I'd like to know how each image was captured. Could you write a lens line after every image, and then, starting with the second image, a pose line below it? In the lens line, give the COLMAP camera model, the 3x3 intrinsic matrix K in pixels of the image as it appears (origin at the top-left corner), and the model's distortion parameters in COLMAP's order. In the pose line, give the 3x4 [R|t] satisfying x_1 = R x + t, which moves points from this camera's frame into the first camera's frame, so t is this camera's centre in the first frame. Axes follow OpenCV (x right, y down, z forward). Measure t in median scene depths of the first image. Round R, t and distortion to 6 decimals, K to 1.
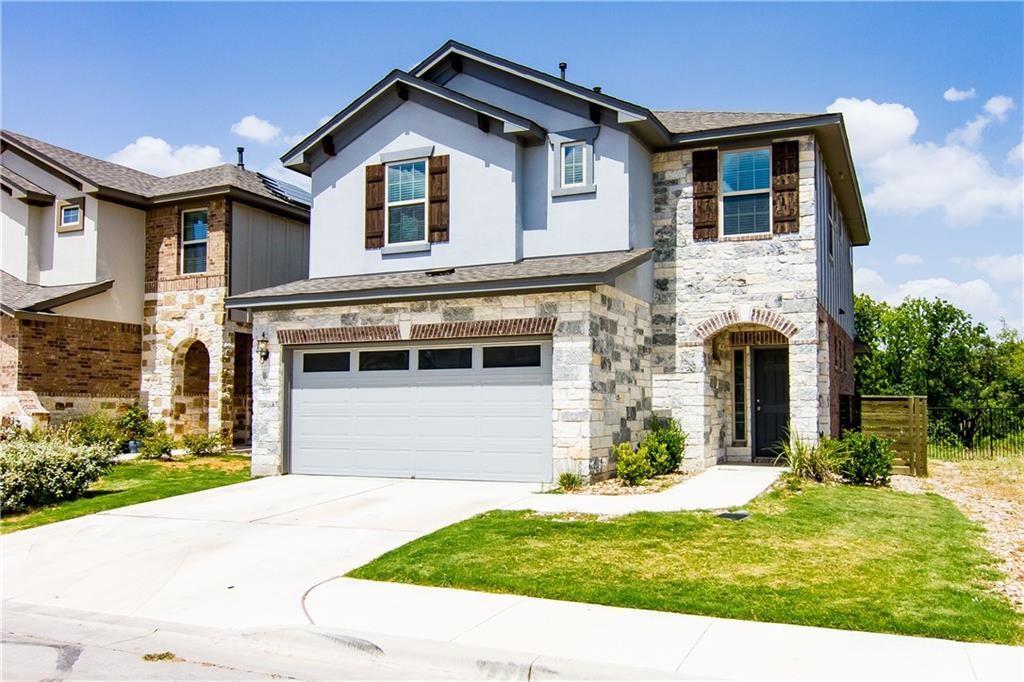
lens RADIAL K [[723.2, 0, 511.2], [0, 723.2, 344.2], [0, 0, 1]] dist [-0.000412, -0.000473]
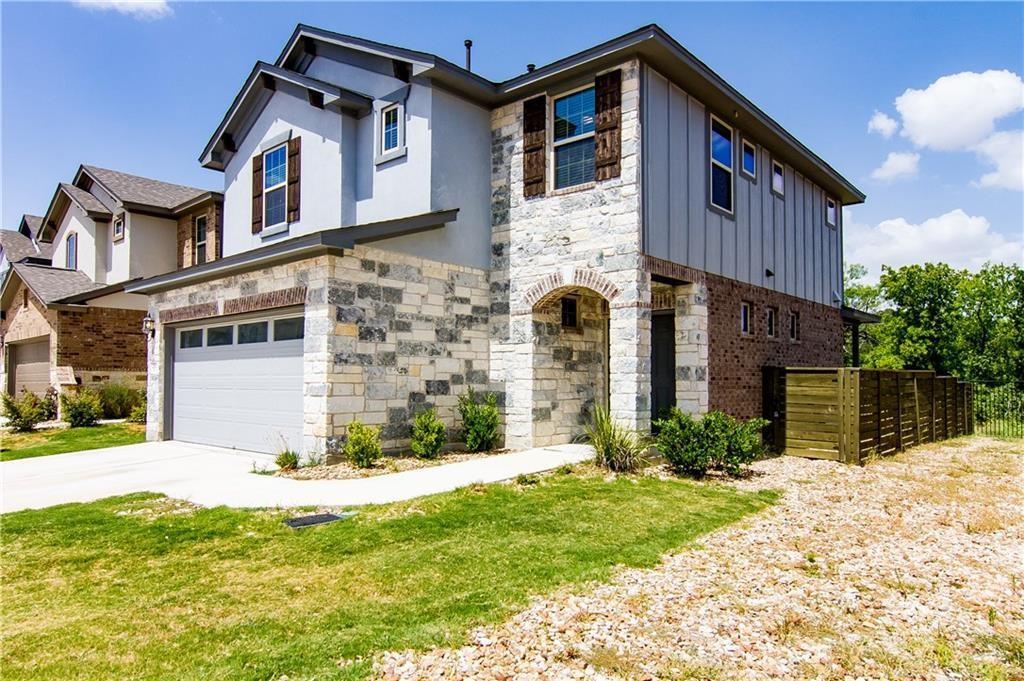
lens RADIAL K [[577.6, 0, 507.1], [0, 577.6, 342.6], [0, 0, 1]] dist [0.000816, 0.001105]
pose [[0.961278, -0.016004, -0.275114, 0.431374], [0.022763, 0.999512, 0.021393, 0.022202], [0.274637, -0.026827, 0.961174, 0.287409]]
